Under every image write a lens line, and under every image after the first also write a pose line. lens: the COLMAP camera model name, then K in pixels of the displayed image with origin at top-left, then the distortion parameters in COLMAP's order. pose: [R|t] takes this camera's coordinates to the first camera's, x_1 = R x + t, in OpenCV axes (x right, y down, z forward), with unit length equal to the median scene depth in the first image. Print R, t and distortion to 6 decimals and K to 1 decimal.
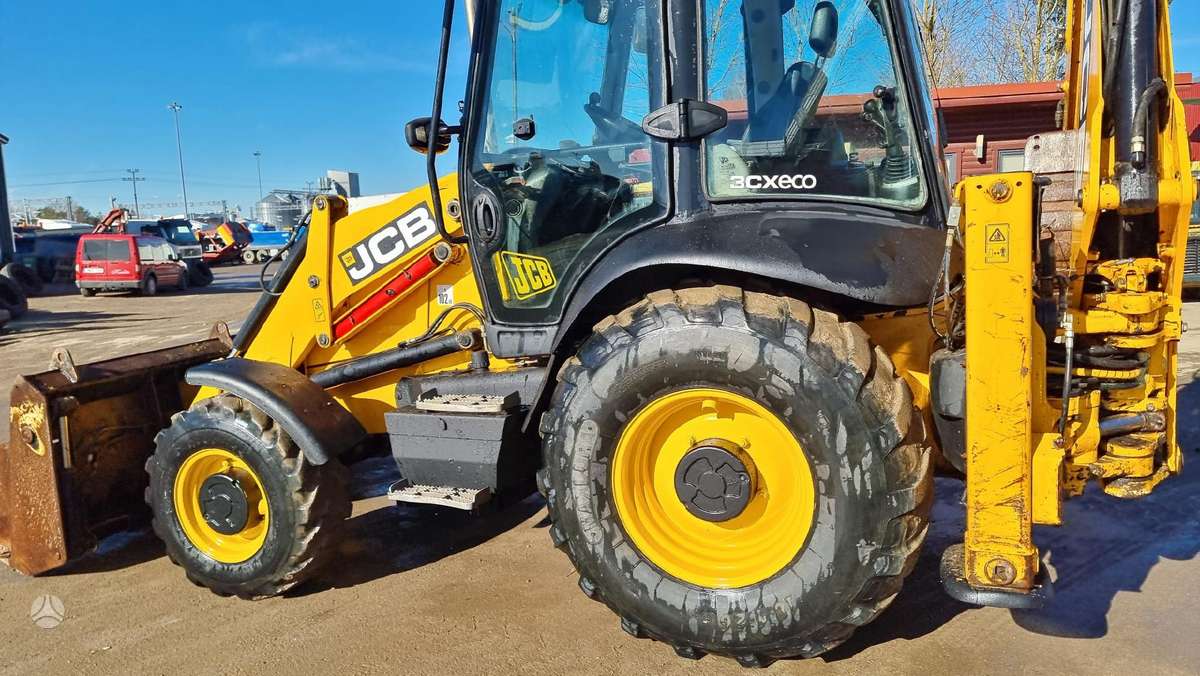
lens RADIAL K [[830.2, 0, 605.1], [0, 830.2, 357.2], [0, 0, 1]] dist [0.053858, -0.001561]
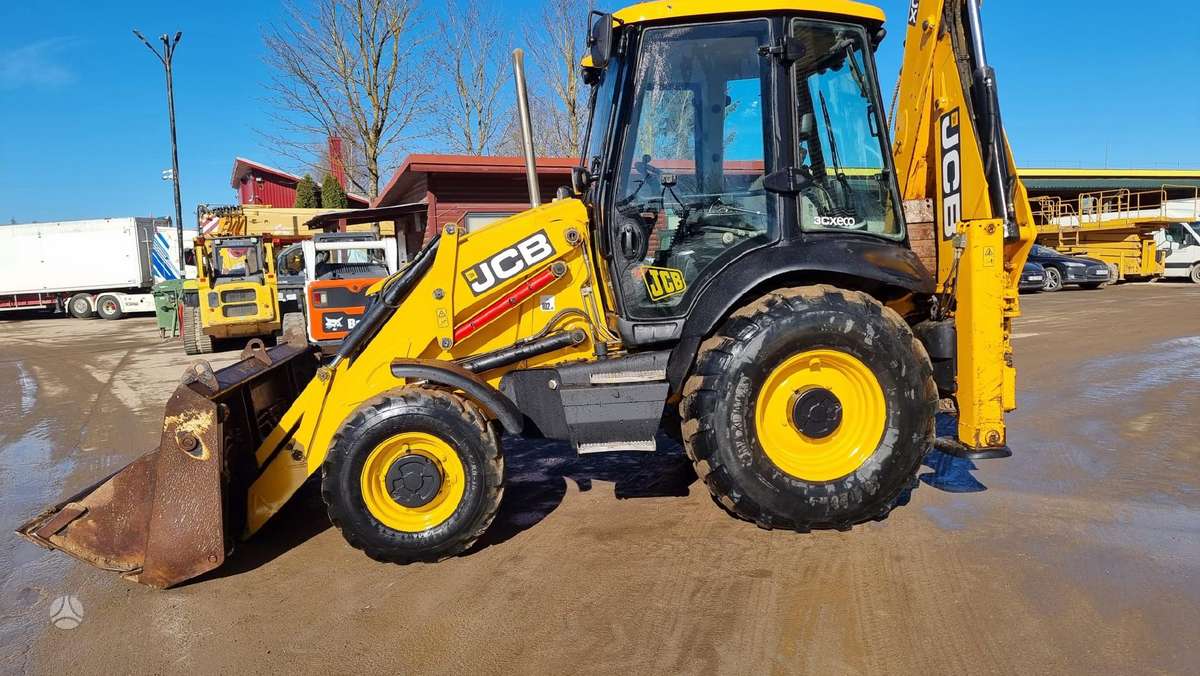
lens RADIAL K [[834.9, 0, 600.0], [0, 834.9, 338.0], [0, 0, 1]] dist [0.045302, -0.001375]
pose [[0.894768, -0.030814, 0.445467, -0.758558], [0.066906, 0.995606, -0.065518, 0.073221], [-0.441491, 0.088428, 0.892898, -0.180761]]
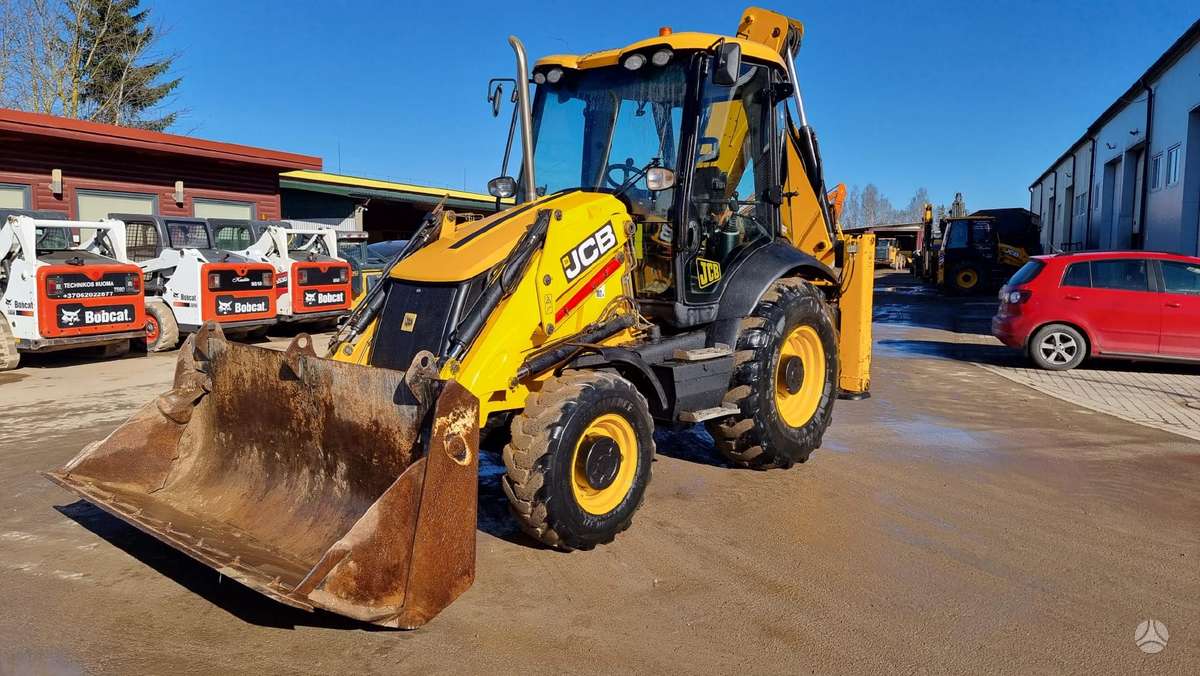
lens RADIAL K [[843.3, 0, 600.0], [0, 843.3, 338.0], [0, 0, 1]] dist [0.075921, -0.060719]
pose [[0.344854, -0.049045, 0.937374, -1.614591], [0.128906, 0.991647, 0.004461, -0.006038], [-0.929763, 0.119295, 0.348295, 0.592179]]
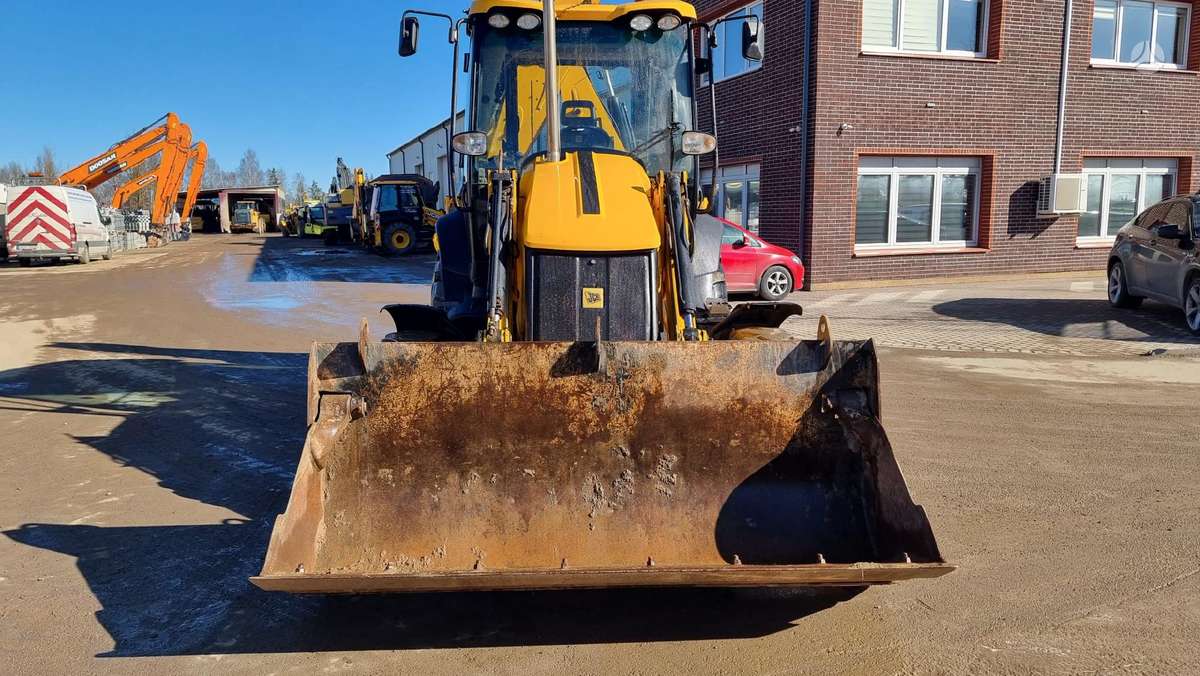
lens RADIAL K [[843.3, 0, 600.0], [0, 843.3, 338.0], [0, 0, 1]] dist [0.075921, -0.060719]
pose [[-0.395475, -0.085404, 0.914497, -1.553997], [0.175073, 0.970403, 0.166335, -0.202344], [-0.901637, 0.225885, -0.368819, 1.766461]]
